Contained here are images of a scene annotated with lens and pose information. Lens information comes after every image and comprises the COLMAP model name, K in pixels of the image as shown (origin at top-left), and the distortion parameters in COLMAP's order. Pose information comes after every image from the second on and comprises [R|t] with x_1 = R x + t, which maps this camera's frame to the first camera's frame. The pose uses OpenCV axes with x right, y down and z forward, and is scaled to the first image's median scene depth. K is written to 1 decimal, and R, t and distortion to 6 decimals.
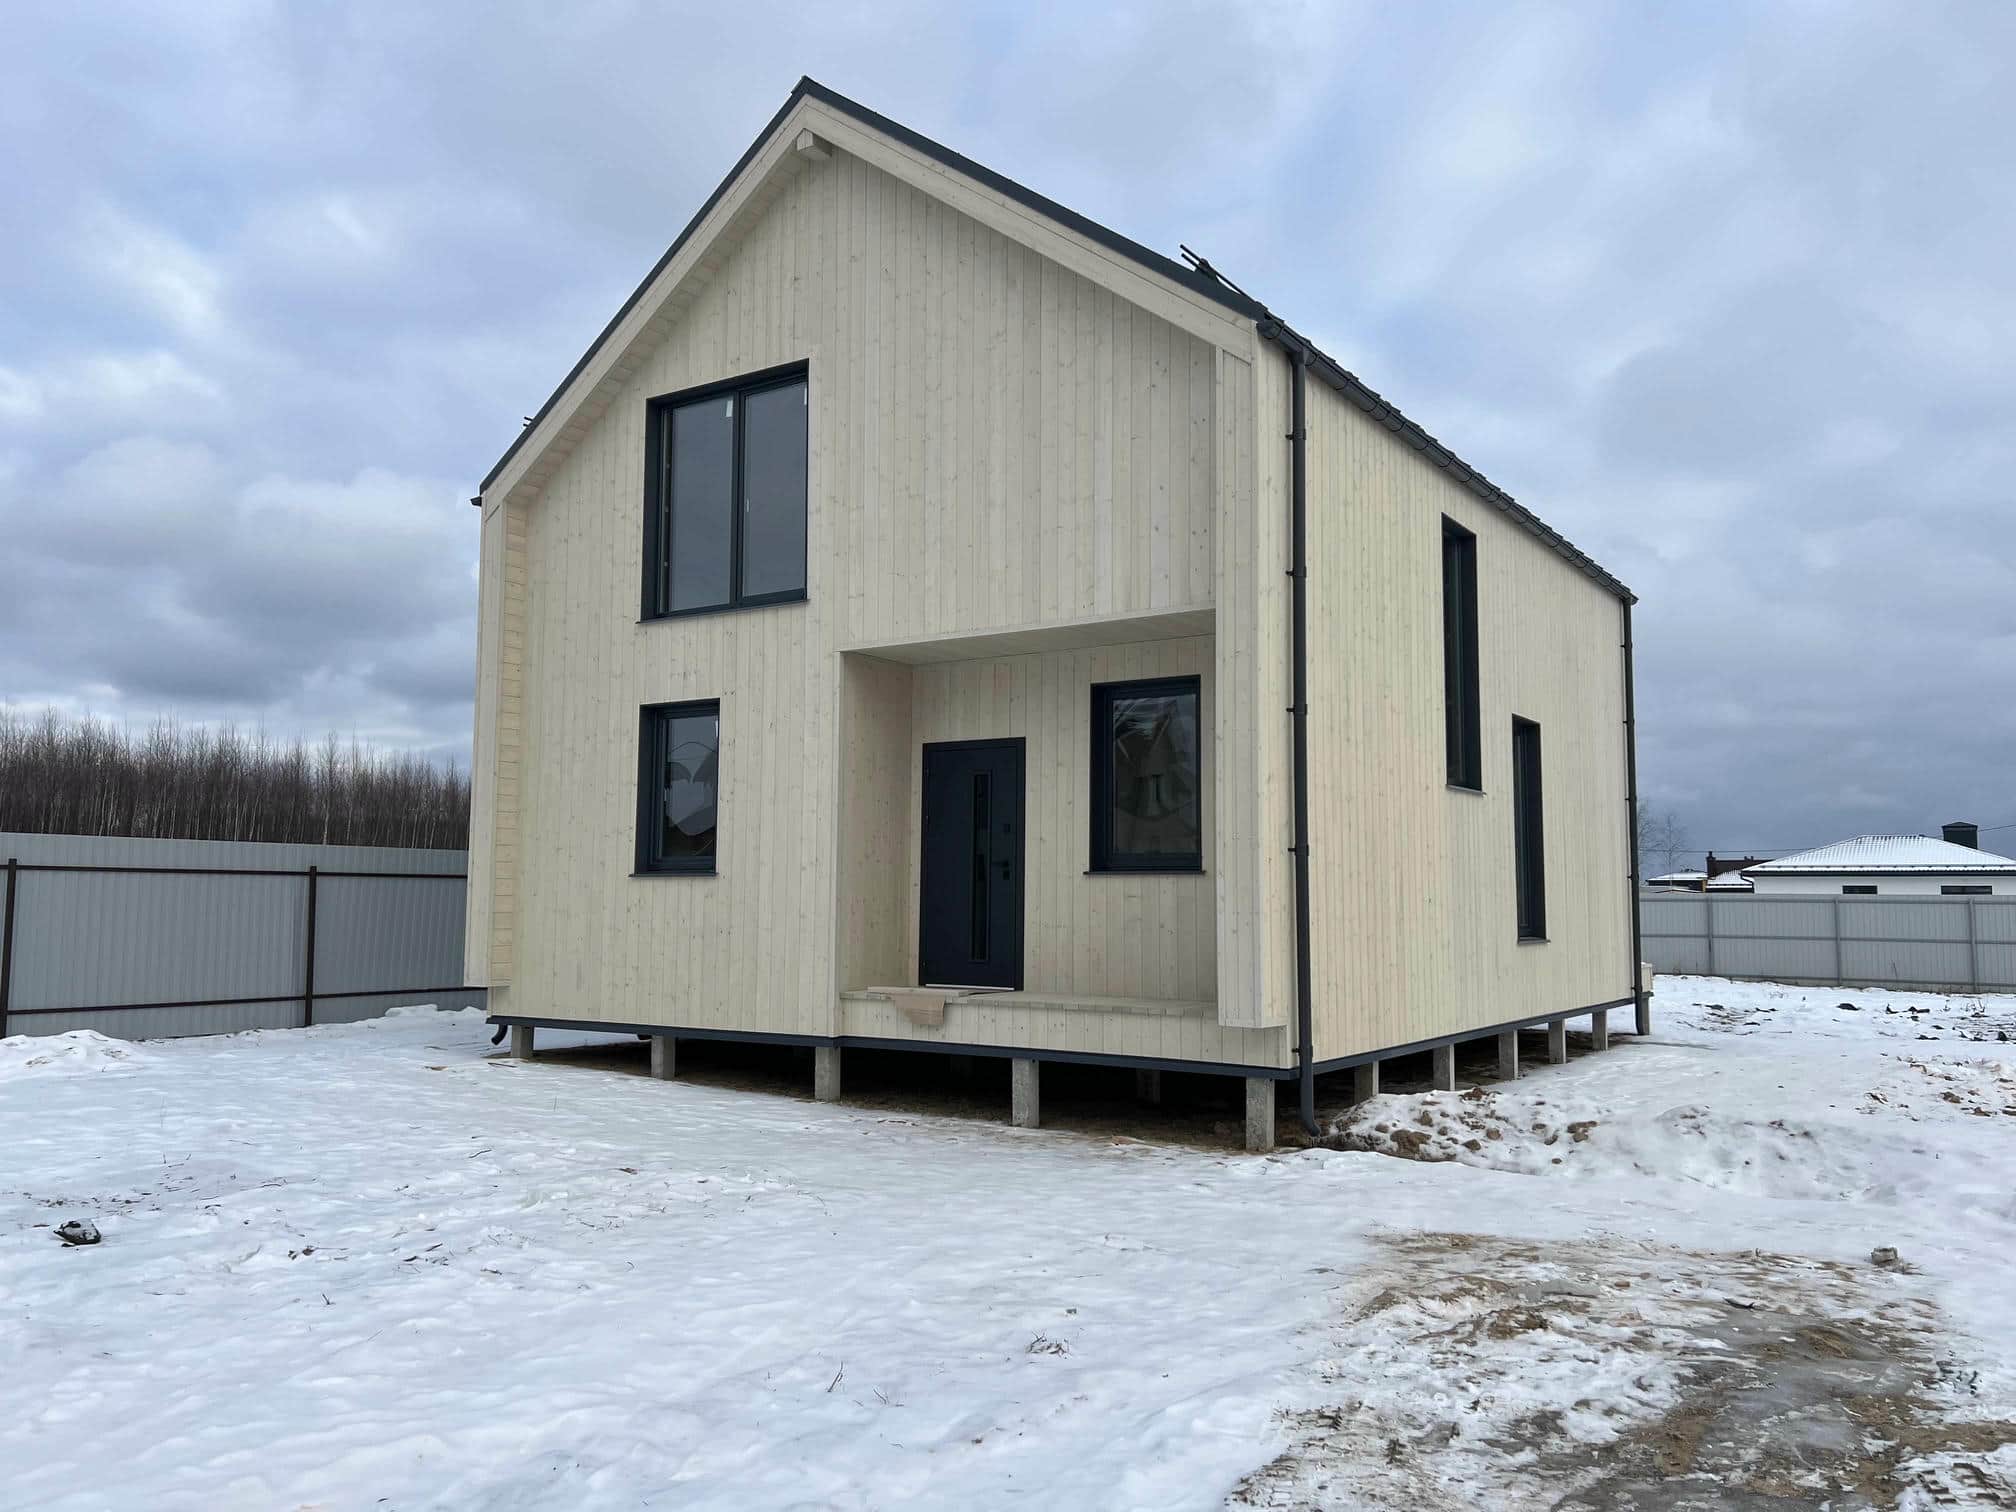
lens RADIAL K [[1537.1, 0, 1061.6], [0, 1537.1, 764.2], [0, 0, 1]] dist [0.103188, -0.086389]
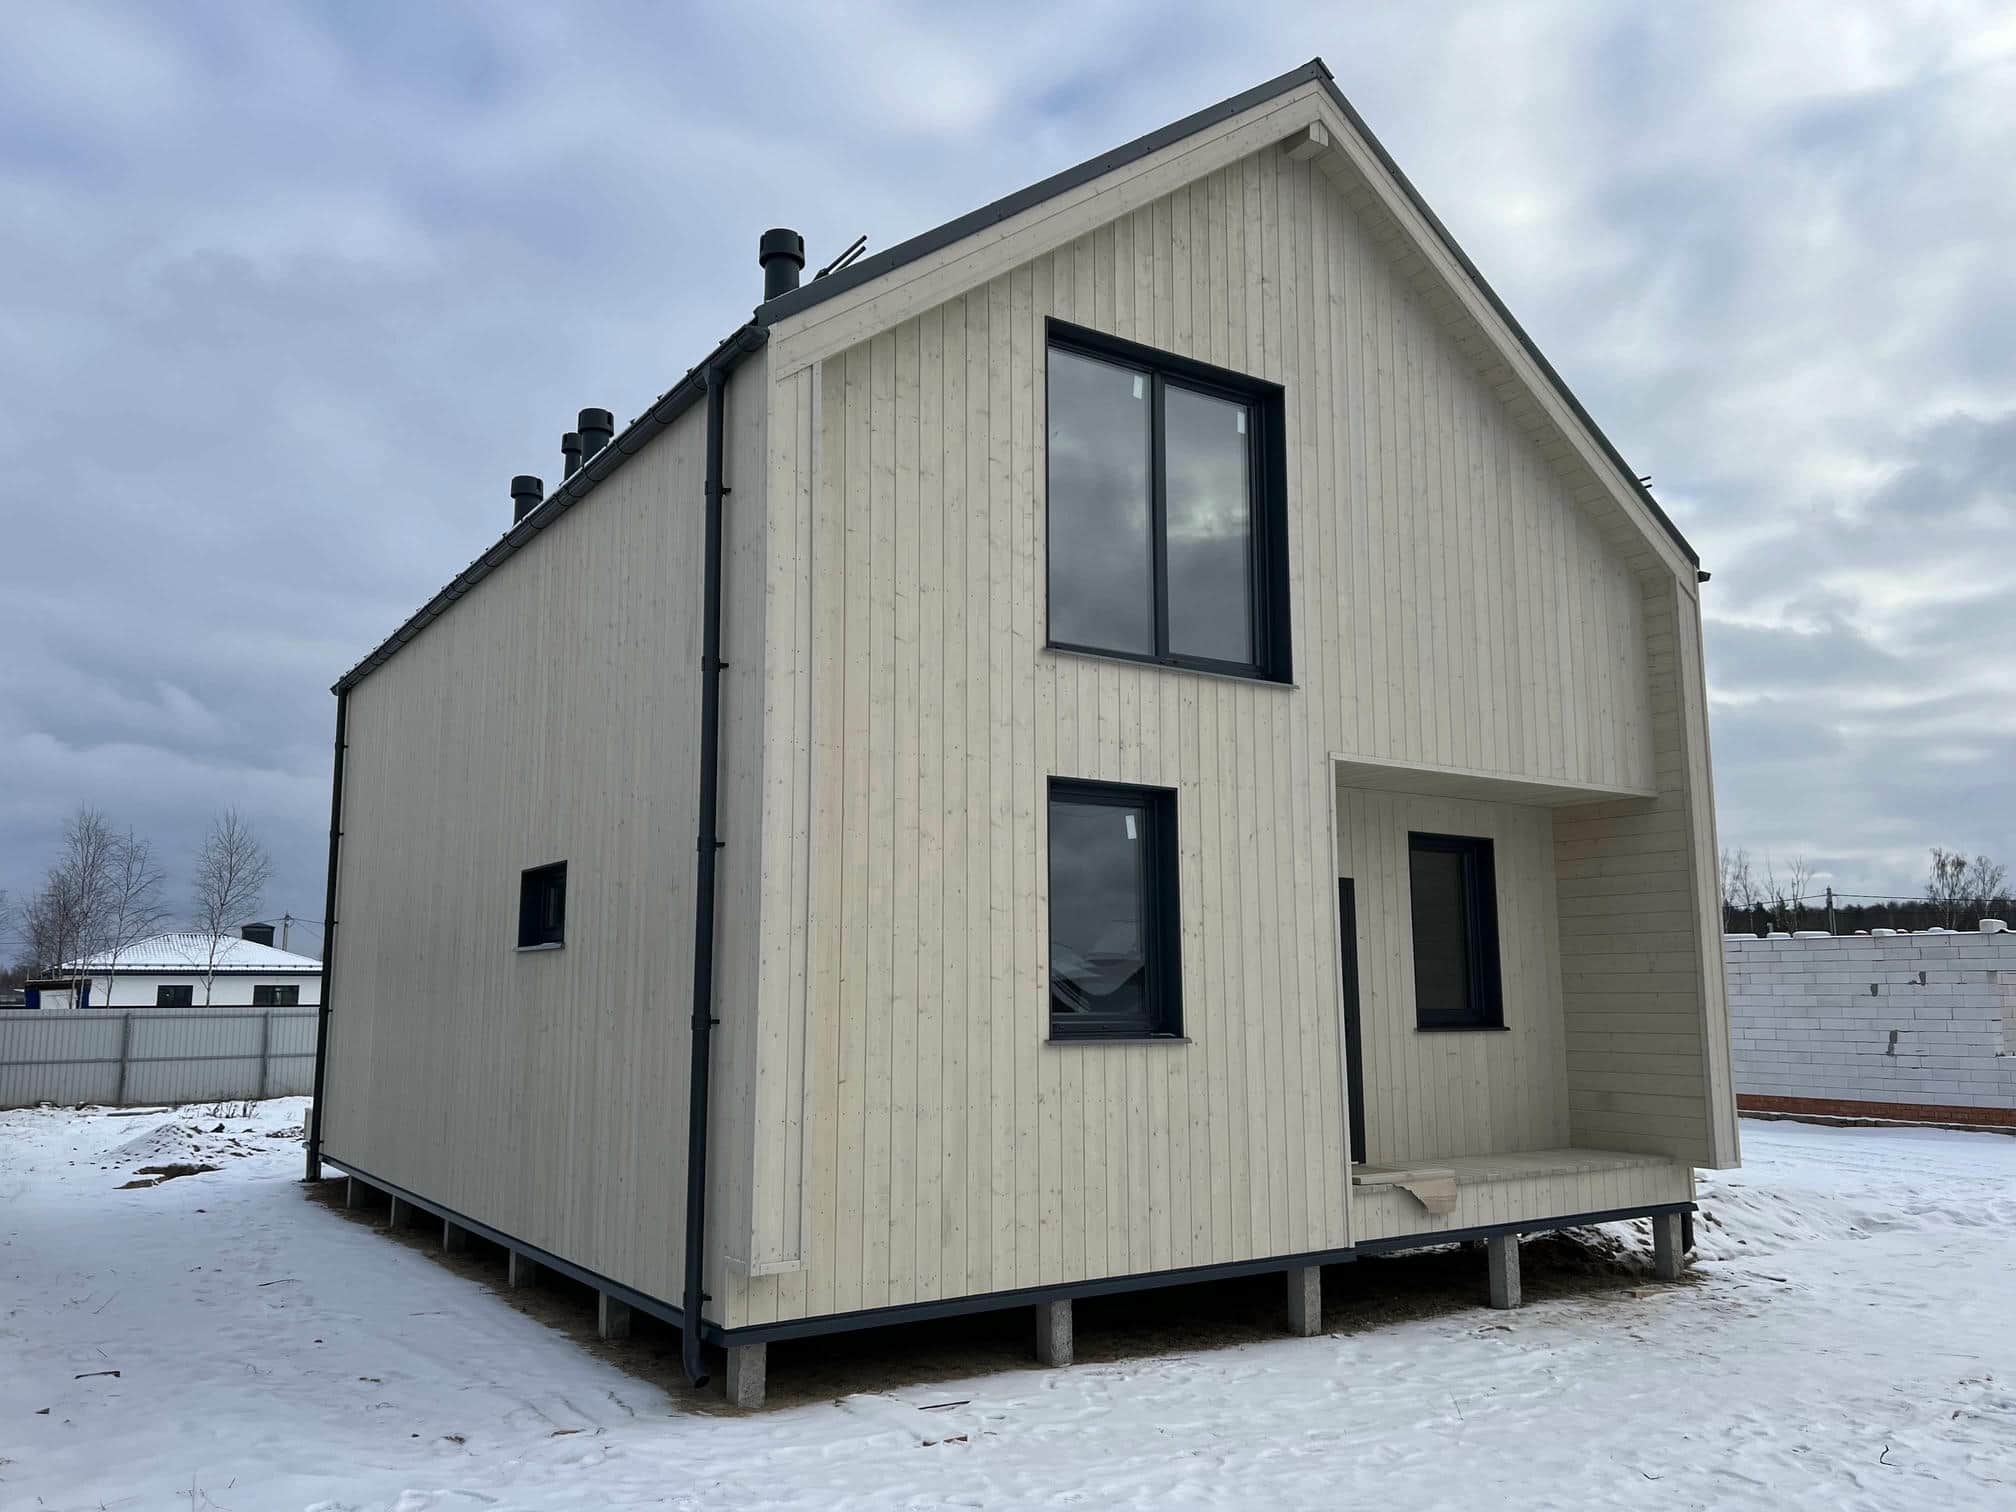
lens RADIAL K [[1537.1, 0, 1061.6], [0, 1537.1, 764.2], [0, 0, 1]] dist [0.103188, -0.086389]
pose [[0.366576, 0.132899, 0.920847, -0.920592], [-0.078275, 0.990642, -0.111811, 0.030435], [-0.927089, -0.031092, 0.373549, 0.804242]]
